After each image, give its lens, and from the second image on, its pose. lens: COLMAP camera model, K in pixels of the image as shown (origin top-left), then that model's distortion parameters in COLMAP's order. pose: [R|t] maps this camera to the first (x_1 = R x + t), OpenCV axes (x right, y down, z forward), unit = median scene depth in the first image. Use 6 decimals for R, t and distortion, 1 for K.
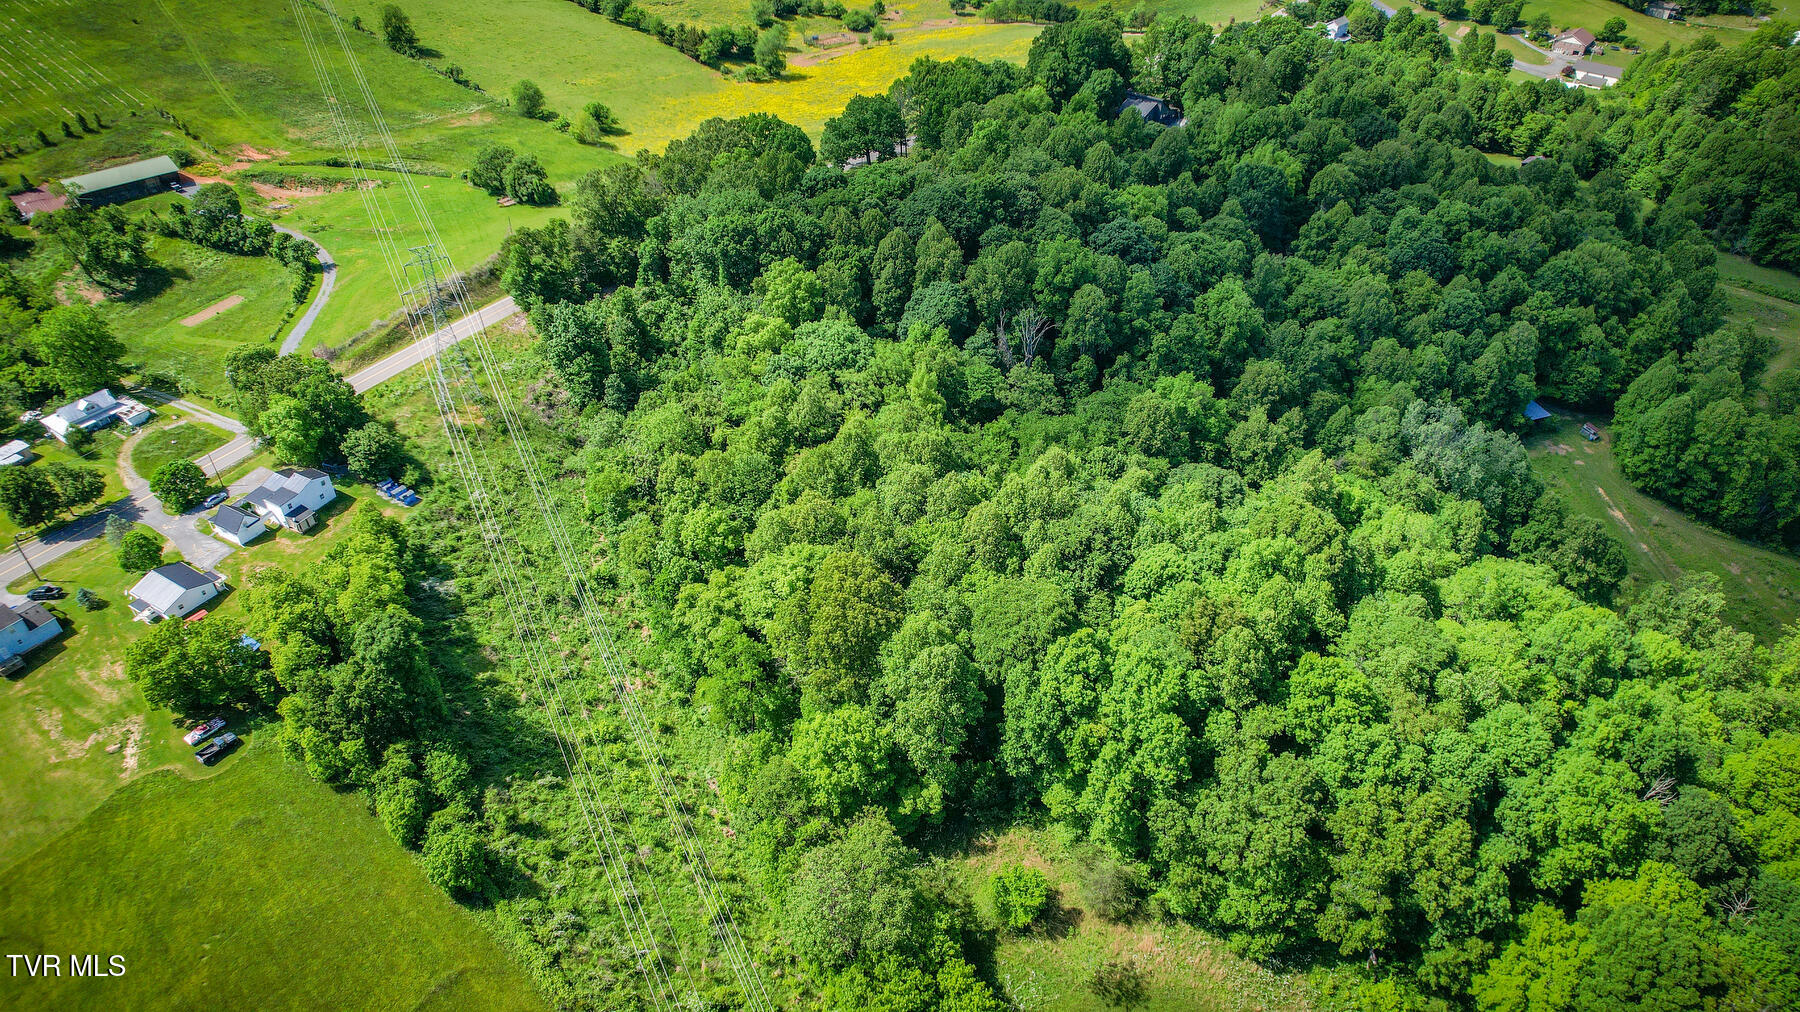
lens RADIAL K [[1151.2, 0, 900.2], [0, 1151.2, 508.5], [0, 0, 1]] dist [-0.080130, 0.075733]
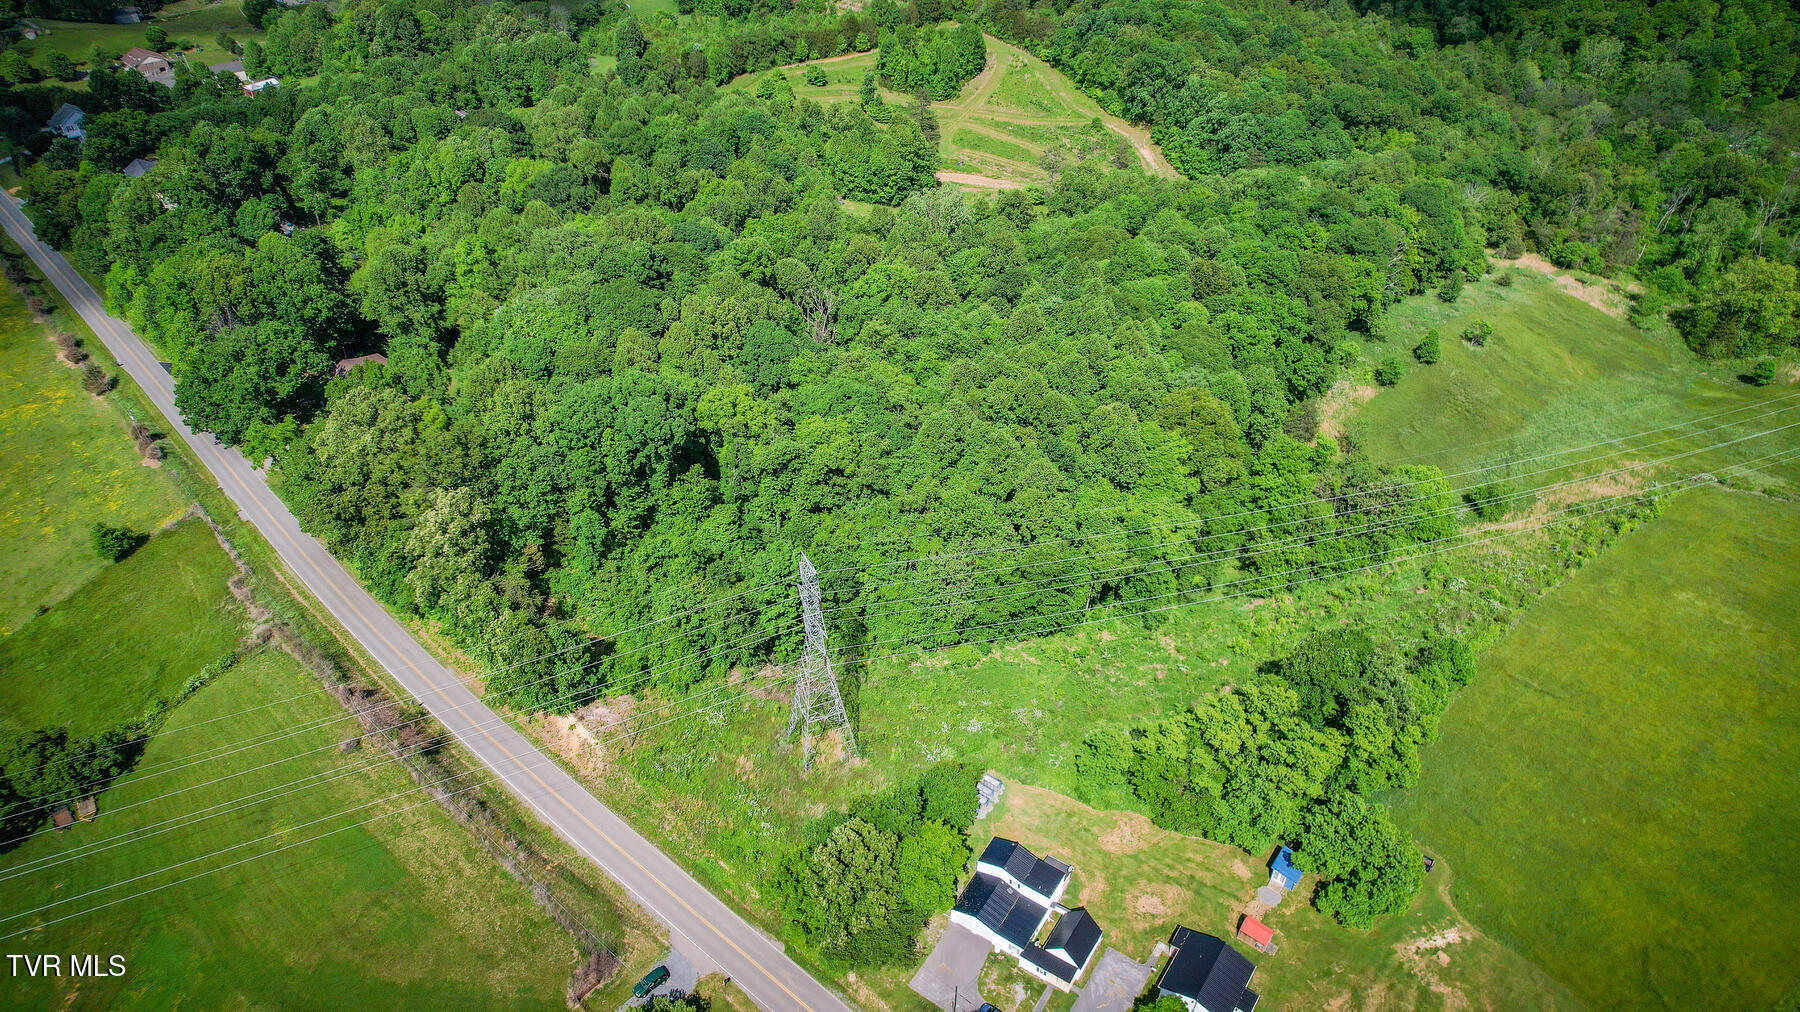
lens RADIAL K [[1151.2, 0, 900.2], [0, 1151.2, 508.5], [0, 0, 1]] dist [-0.080130, 0.075733]
pose [[0.077610, -0.623922, 0.777623, -0.747786], [0.619785, 0.641139, 0.452558, -0.424898], [-0.780925, 0.446836, 0.436456, 0.489872]]
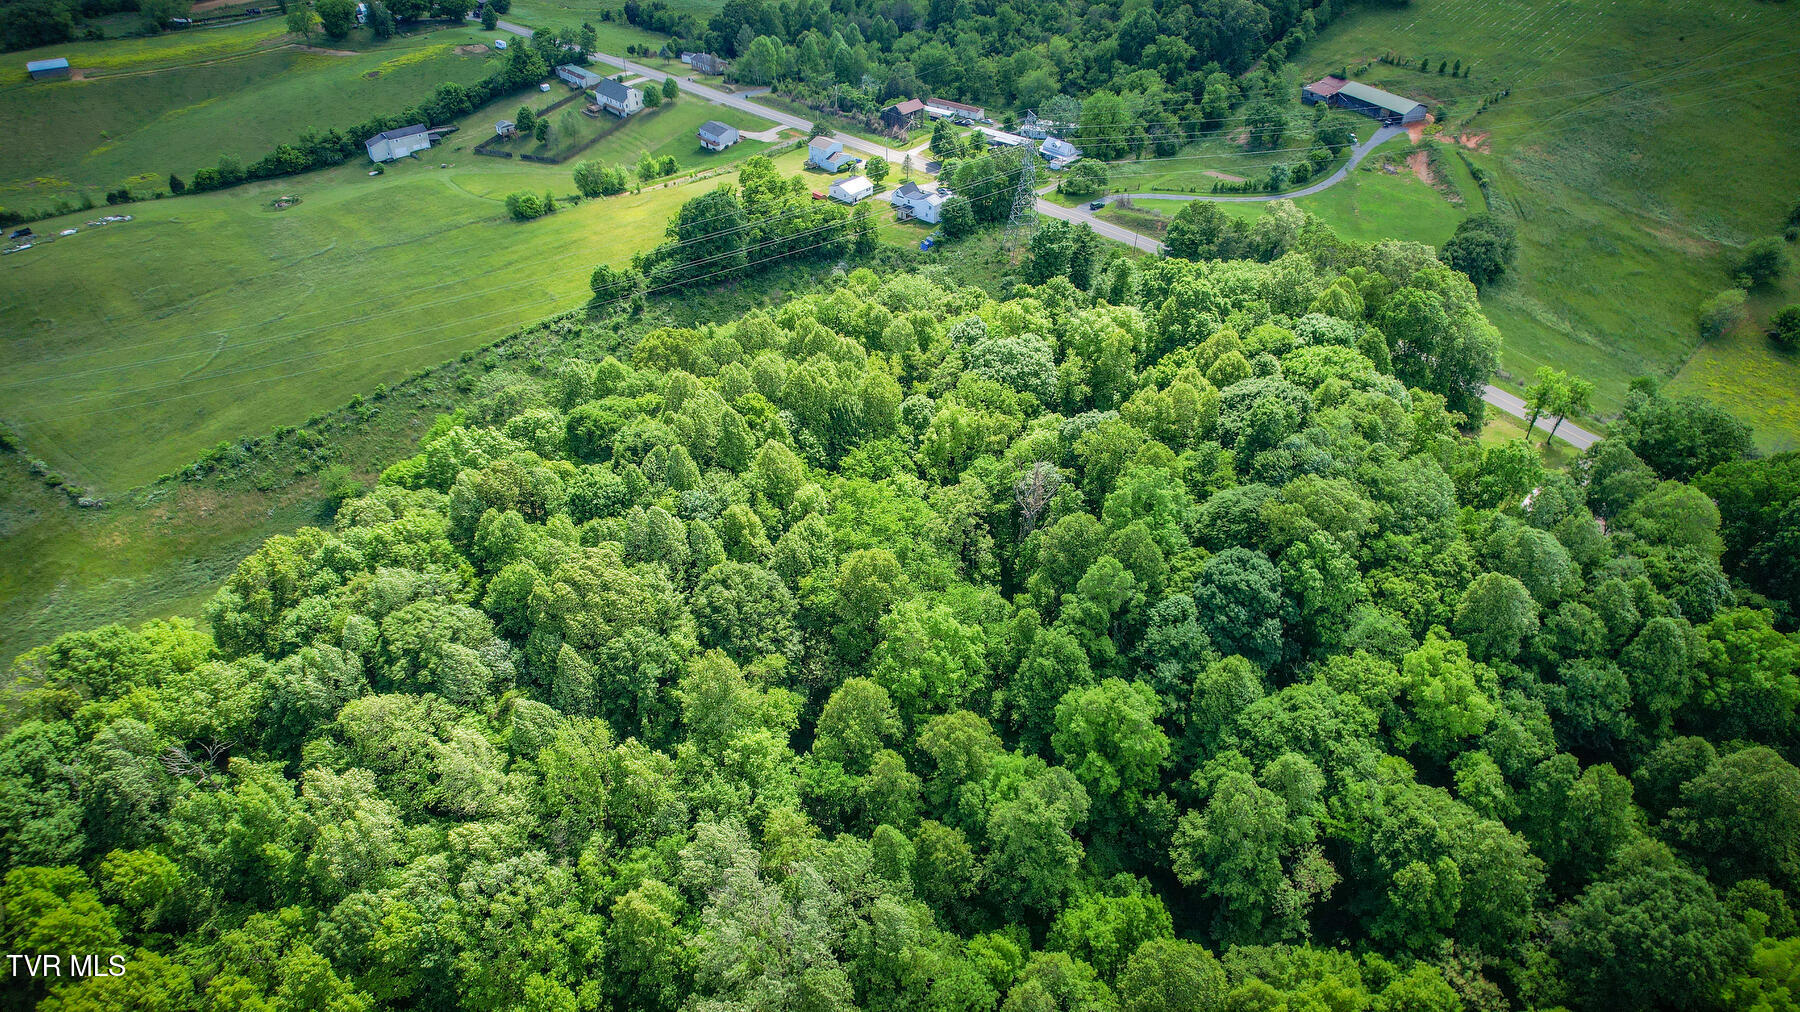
lens RADIAL K [[1151.2, 0, 900.2], [0, 1151.2, 508.5], [0, 0, 1]] dist [-0.080130, 0.075733]
pose [[-0.199190, 0.595137, -0.778547, 0.697335], [-0.610048, 0.546445, 0.573794, -0.499980], [0.766919, 0.589245, 0.254216, 0.641622]]
